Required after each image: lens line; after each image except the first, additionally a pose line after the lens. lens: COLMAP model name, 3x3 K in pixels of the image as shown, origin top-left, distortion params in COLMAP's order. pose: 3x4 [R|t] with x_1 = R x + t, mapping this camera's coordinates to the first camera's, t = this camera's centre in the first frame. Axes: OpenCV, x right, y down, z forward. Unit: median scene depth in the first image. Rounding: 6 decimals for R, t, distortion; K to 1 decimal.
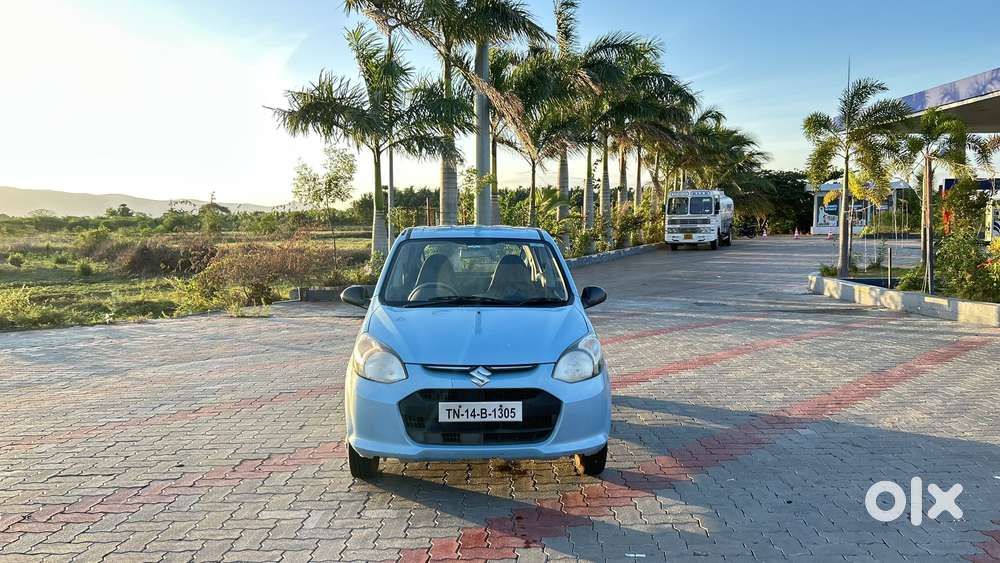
lens RADIAL K [[752.4, 0, 500.0], [0, 752.4, 282.1], [0, 0, 1]] dist [0.065387, -0.077891]
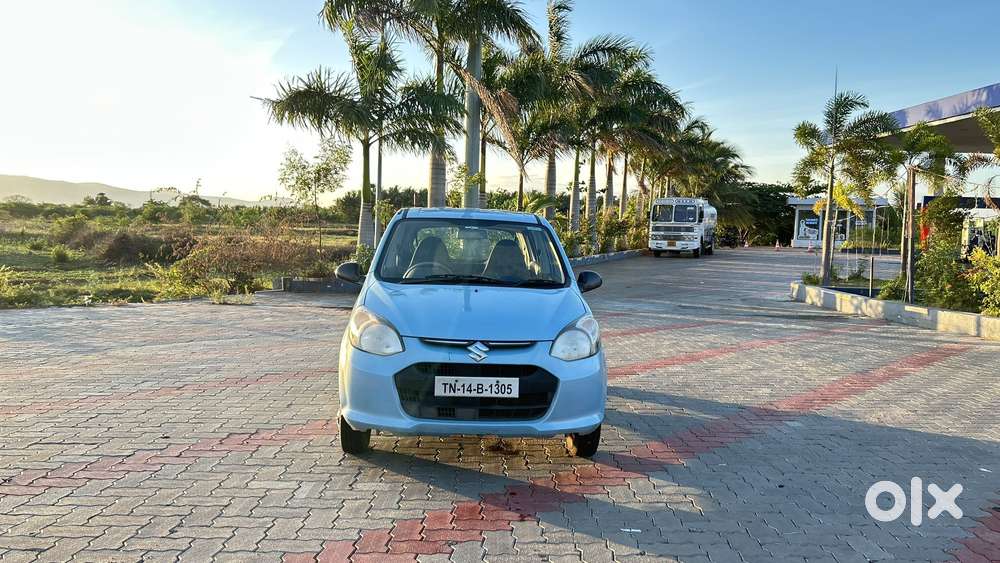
lens RADIAL K [[752.4, 0, 503.6], [0, 752.4, 282.3], [0, 0, 1]] dist [0.065387, -0.077891]
pose [[0.998995, 0.033908, 0.029321, -0.020923], [-0.033765, 0.999415, -0.005351, 0.032905], [-0.029485, 0.004355, 0.999556, 0.005806]]
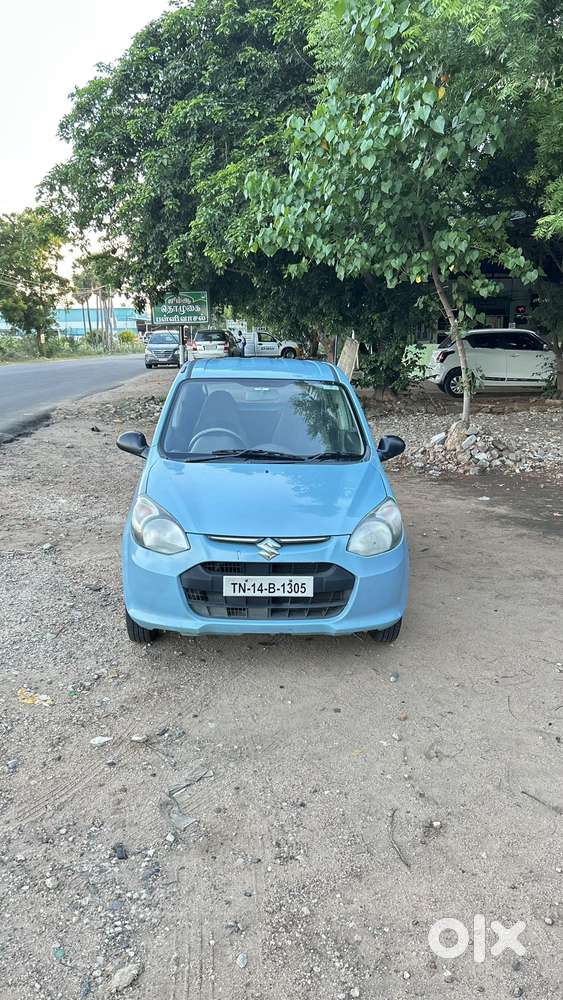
lens RADIAL K [[752.4, 0, 284.0], [0, 752.4, 490.7], [0, 0, 1]] dist [0.065387, -0.077891]
pose [[0.999816, 0.018303, 0.005700, -0.011936], [-0.018942, 0.989002, 0.146682, -0.067996], [-0.002953, -0.146763, 0.989167, 0.089452]]
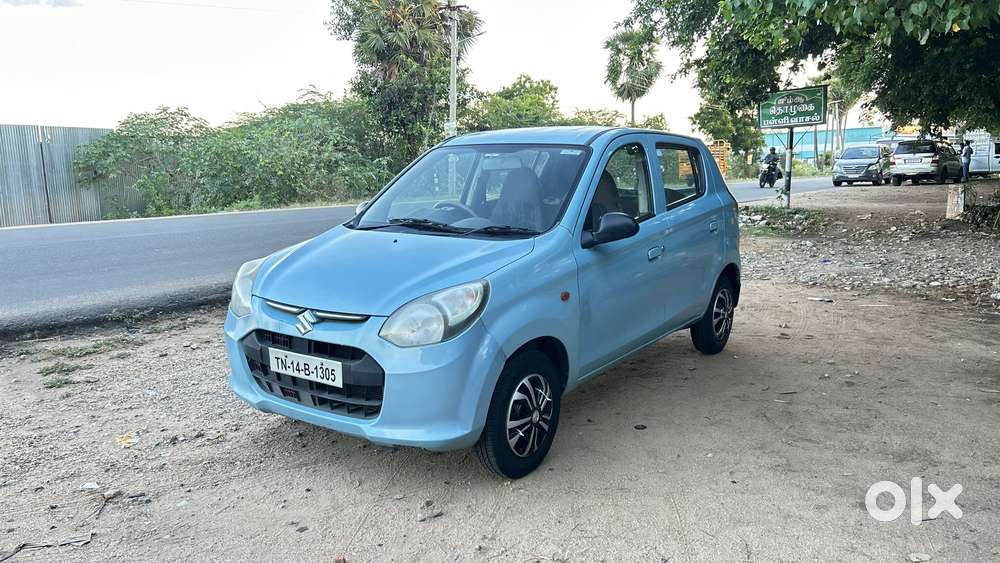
lens RADIAL K [[752.4, 0, 519.9], [0, 752.4, 283.7], [0, 0, 1]] dist [0.065387, -0.077891]
pose [[0.802831, 0.095151, -0.588565, 0.515302], [-0.028792, 0.992219, 0.121134, -0.011613], [0.595511, -0.080304, 0.799324, 0.441656]]
